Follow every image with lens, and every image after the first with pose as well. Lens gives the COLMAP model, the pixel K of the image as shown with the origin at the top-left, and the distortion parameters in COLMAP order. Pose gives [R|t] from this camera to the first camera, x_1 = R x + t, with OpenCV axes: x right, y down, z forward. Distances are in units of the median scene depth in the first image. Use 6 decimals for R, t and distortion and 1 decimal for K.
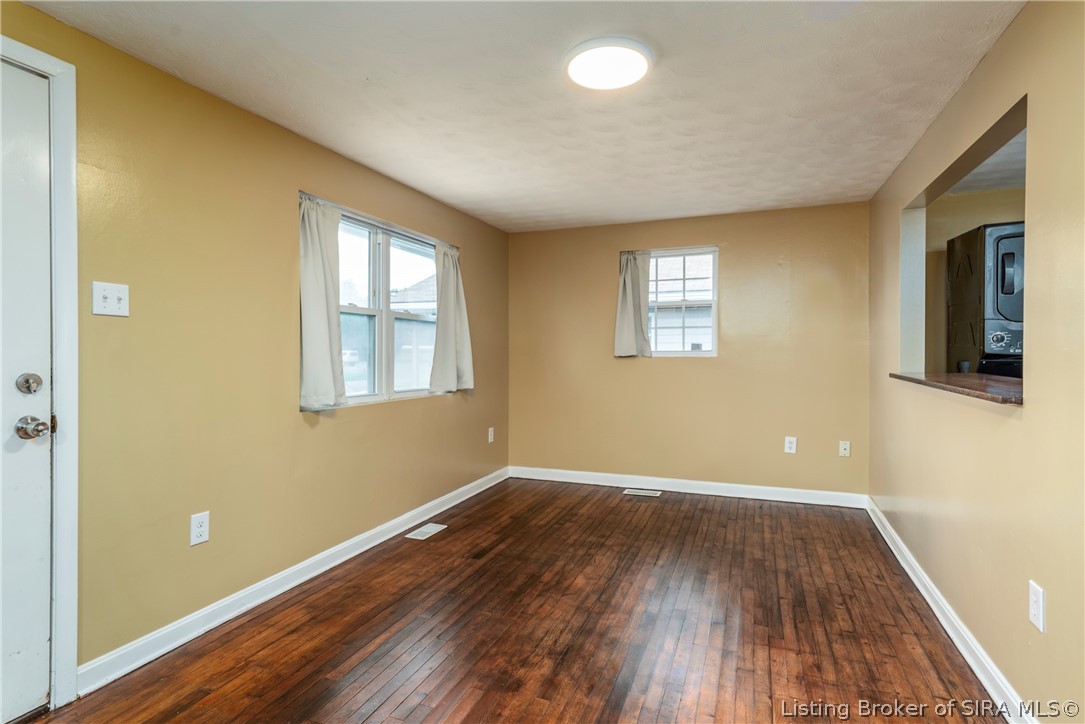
lens RADIAL K [[547.2, 0, 545.1], [0, 547.2, 355.8], [0, 0, 1]] dist [0.019711, 0.000001]
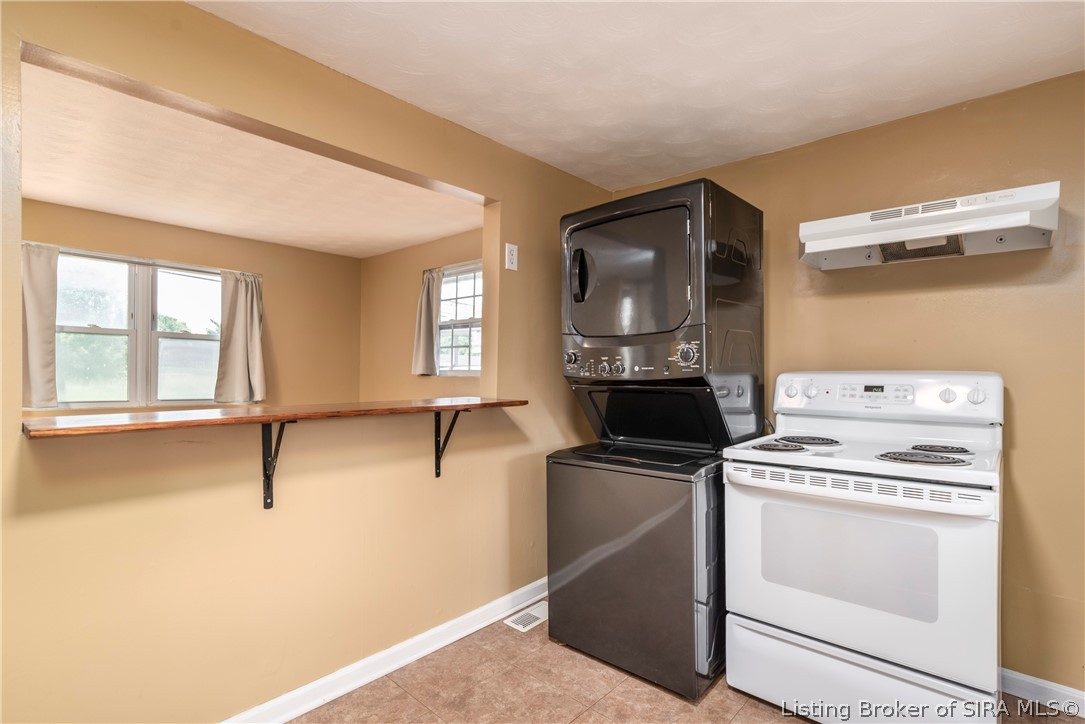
lens RADIAL K [[520.1, 0, 548.8], [0, 520.1, 382.9], [0, 0, 1]] dist [-0.001465, 0.000813]
pose [[0.936890, 0.025396, -0.348700, 0.895490], [-0.021793, 0.999661, 0.014253, -0.005553], [0.348943, -0.005754, 0.937126, 0.246424]]
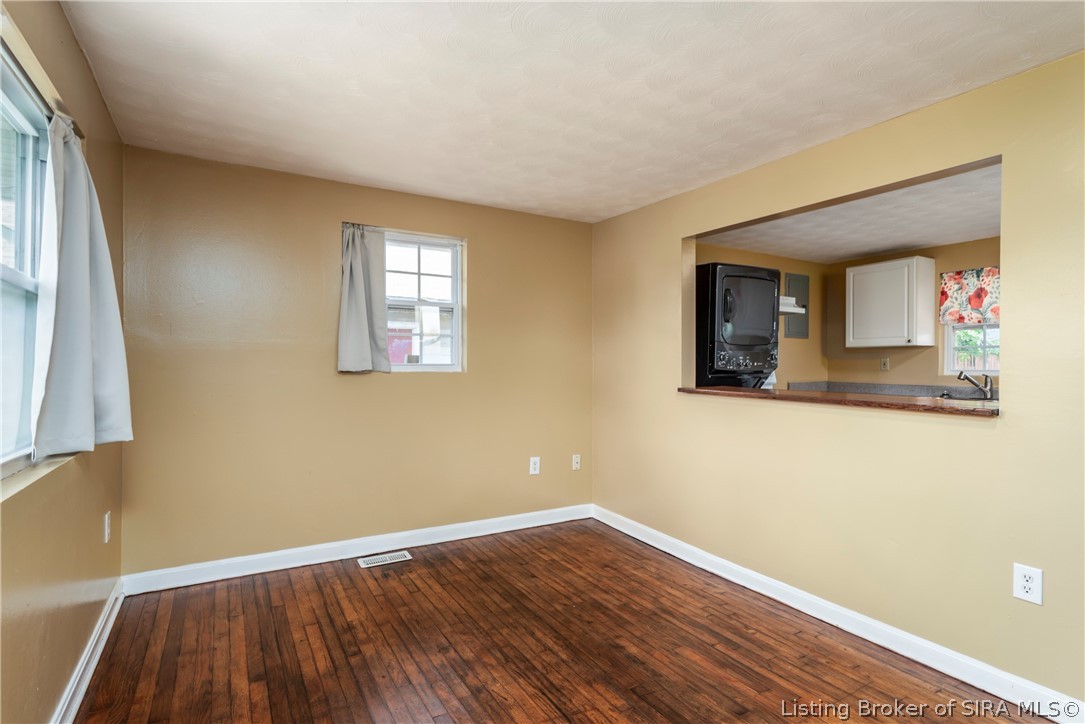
lens RADIAL K [[542.9, 0, 539.1], [0, 542.9, 363.9], [0, 0, 1]] dist [0.019436, -0.000005]
pose [[0.630568, 0.008485, 0.776087, -0.316920], [-0.003346, 0.999961, -0.008214, -0.004781], [-0.776127, 0.002582, 0.630572, 0.477257]]
